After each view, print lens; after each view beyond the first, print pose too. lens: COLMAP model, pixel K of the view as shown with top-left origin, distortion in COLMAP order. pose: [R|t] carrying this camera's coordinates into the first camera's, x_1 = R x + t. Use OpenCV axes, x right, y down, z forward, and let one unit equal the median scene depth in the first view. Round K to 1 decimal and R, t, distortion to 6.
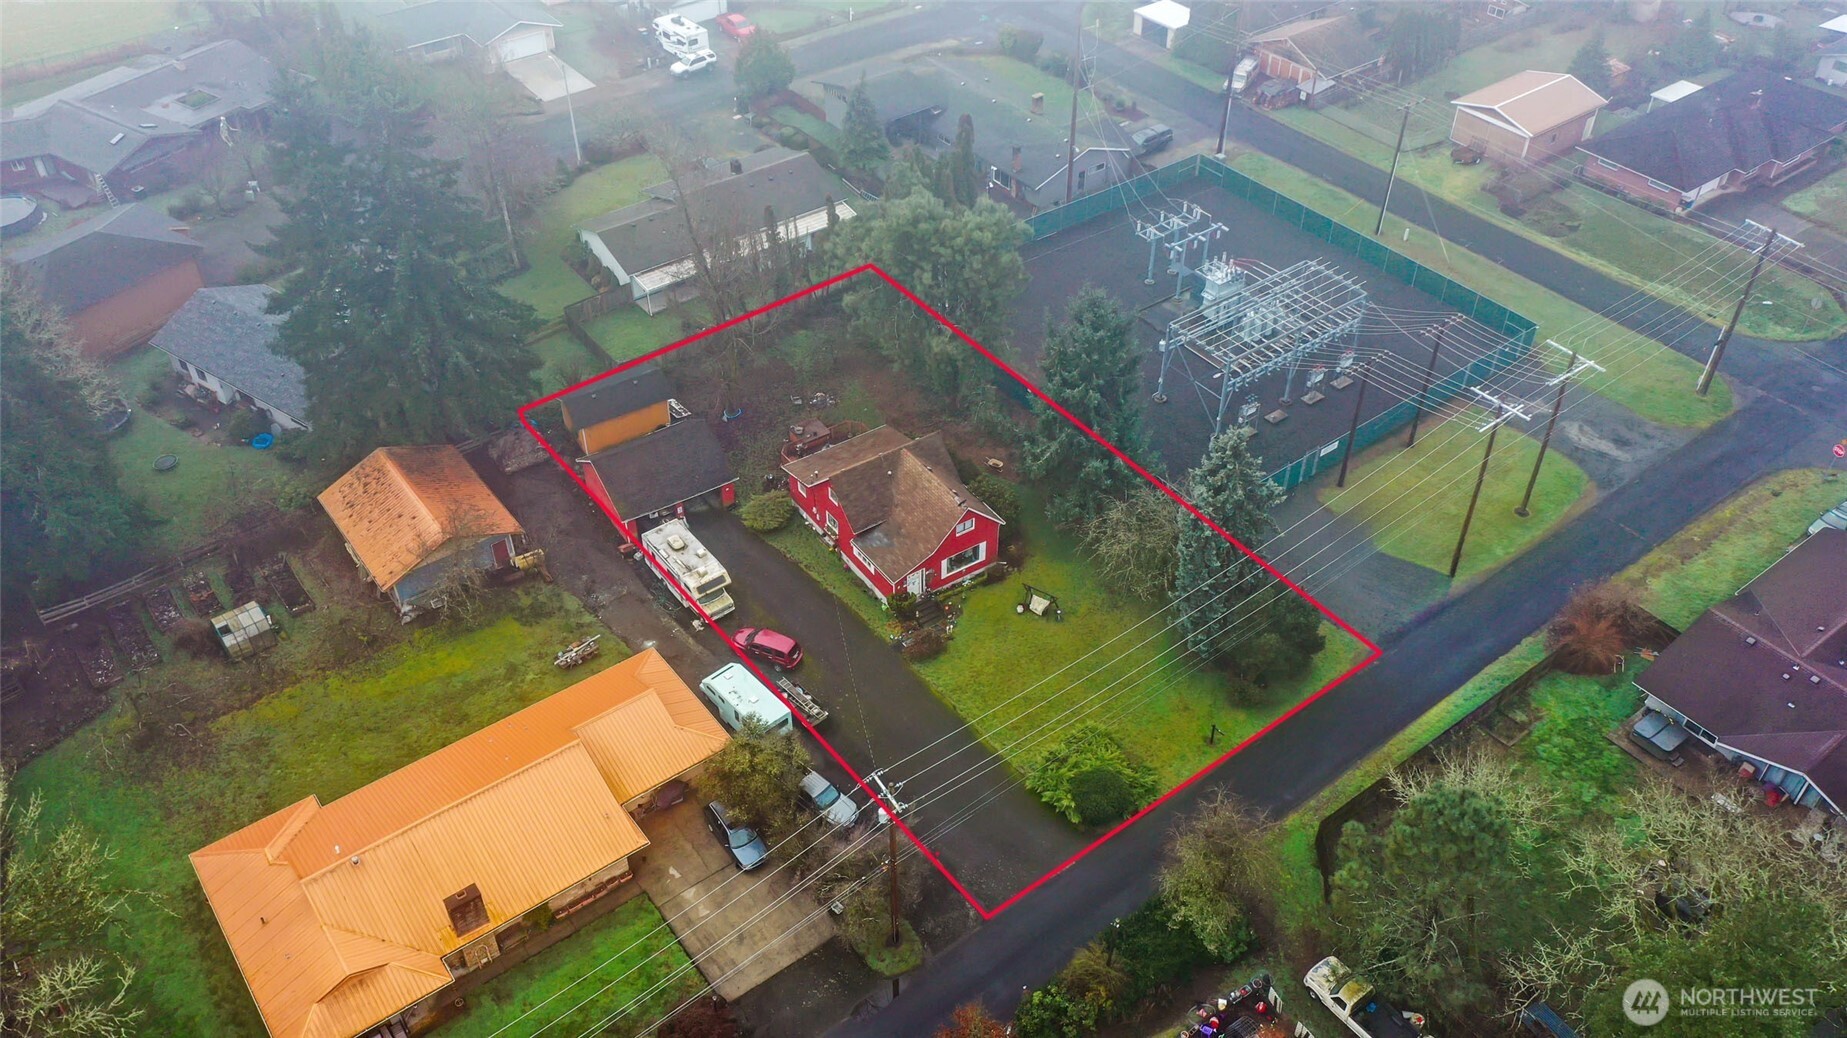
lens RADIAL K [[1489.2, 0, 923.5], [0, 1489.2, 519.0], [0, 0, 1]] dist [0.006094, 0.014716]
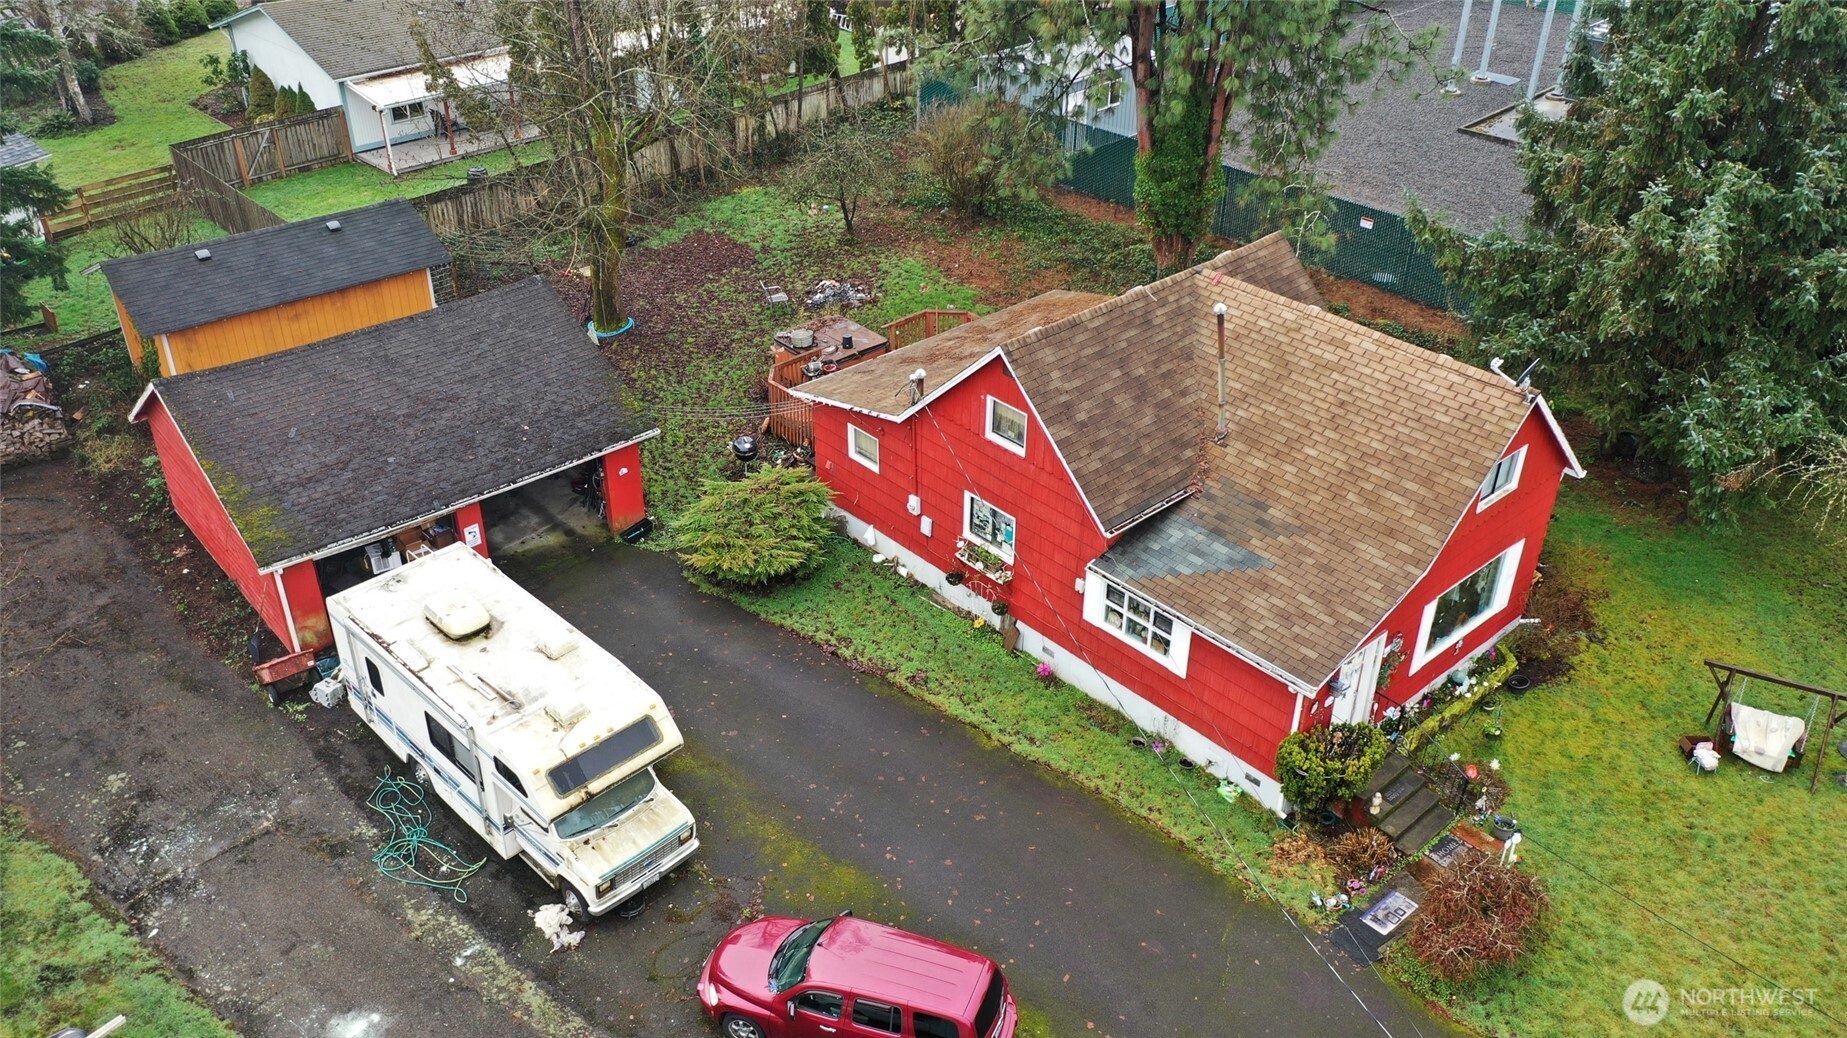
lens RADIAL K [[1489.2, 0, 923.5], [0, 1489.2, 519.0], [0, 0, 1]] dist [0.006094, 0.014716]
pose [[0.990223, -0.065058, 0.123395, -0.114960], [0.082212, 0.986810, -0.139452, 0.042946], [-0.112695, 0.148233, 0.982511, 0.723752]]
